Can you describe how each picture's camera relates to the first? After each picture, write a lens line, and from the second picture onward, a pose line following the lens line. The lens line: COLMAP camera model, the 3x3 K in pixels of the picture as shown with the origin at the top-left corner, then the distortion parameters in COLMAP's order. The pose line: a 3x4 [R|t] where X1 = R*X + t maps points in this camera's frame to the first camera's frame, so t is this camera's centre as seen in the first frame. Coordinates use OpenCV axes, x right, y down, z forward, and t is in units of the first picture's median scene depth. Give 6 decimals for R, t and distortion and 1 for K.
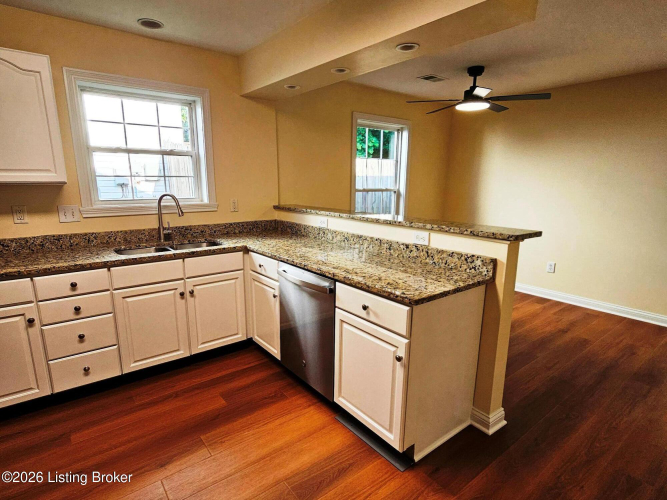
lens RADIAL K [[366.1, 0, 330.8], [0, 366.1, 264.3], [0, 0, 1]] dist [0.001886, -0.000032]
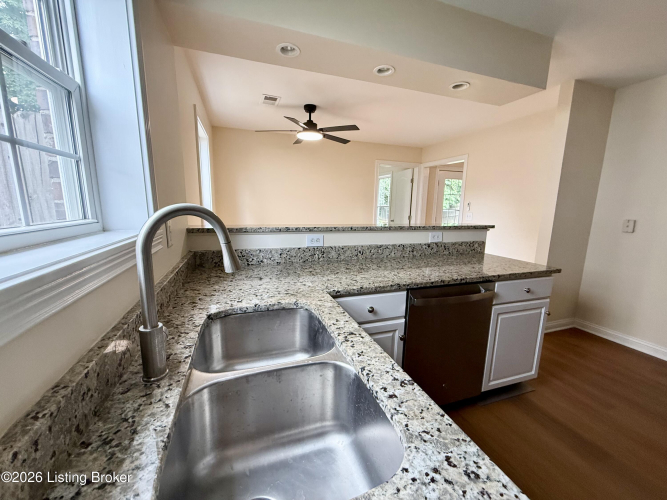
lens RADIAL K [[267.8, 0, 333.5], [0, 267.8, 250.0], [0, 0, 1]] dist [-0.000233, -0.000002]
pose [[0.326613, -0.164604, 0.930715, -0.740554], [0.198721, 0.974667, 0.102641, -0.190989], [-0.924031, 0.151428, 0.351049, 0.979176]]
